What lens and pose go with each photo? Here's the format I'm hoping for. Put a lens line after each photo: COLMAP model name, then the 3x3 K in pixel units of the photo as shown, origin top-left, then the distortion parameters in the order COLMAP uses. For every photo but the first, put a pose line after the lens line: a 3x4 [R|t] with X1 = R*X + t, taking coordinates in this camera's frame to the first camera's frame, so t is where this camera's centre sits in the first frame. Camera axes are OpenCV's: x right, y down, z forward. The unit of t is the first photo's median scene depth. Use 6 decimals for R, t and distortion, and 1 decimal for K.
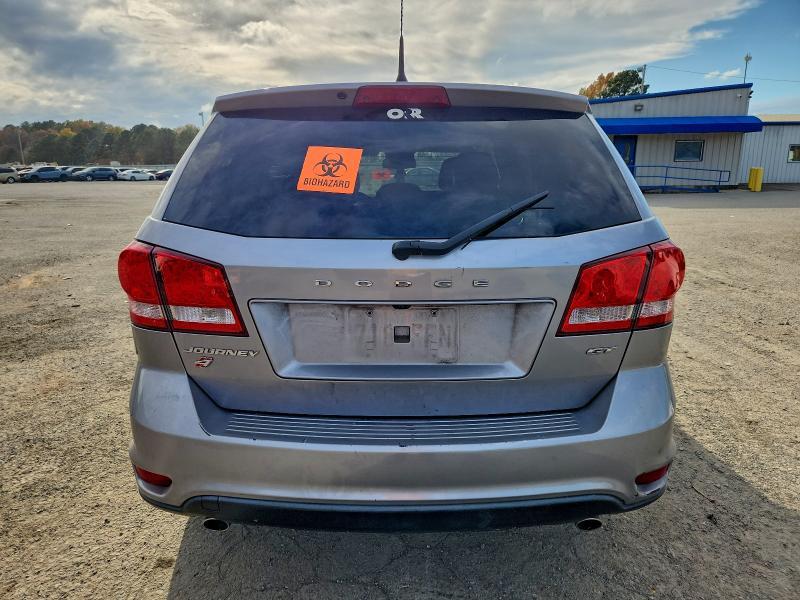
lens RADIAL K [[614.3, 0, 406.5], [0, 614.3, 299.1], [0, 0, 1]] dist [0.002013, -0.003317]
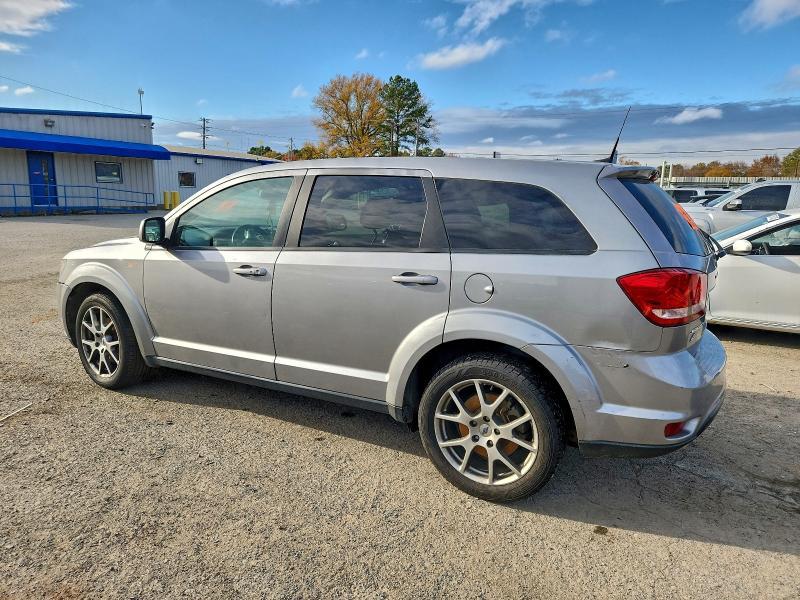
lens RADIAL K [[614.3, 0, 406.5], [0, 614.3, 299.1], [0, 0, 1]] dist [0.002013, -0.003317]
pose [[0.372890, -0.133670, 0.918197, -0.329573], [0.156491, 0.984453, 0.079763, -0.037270], [-0.914584, 0.113947, 0.388011, 0.170750]]
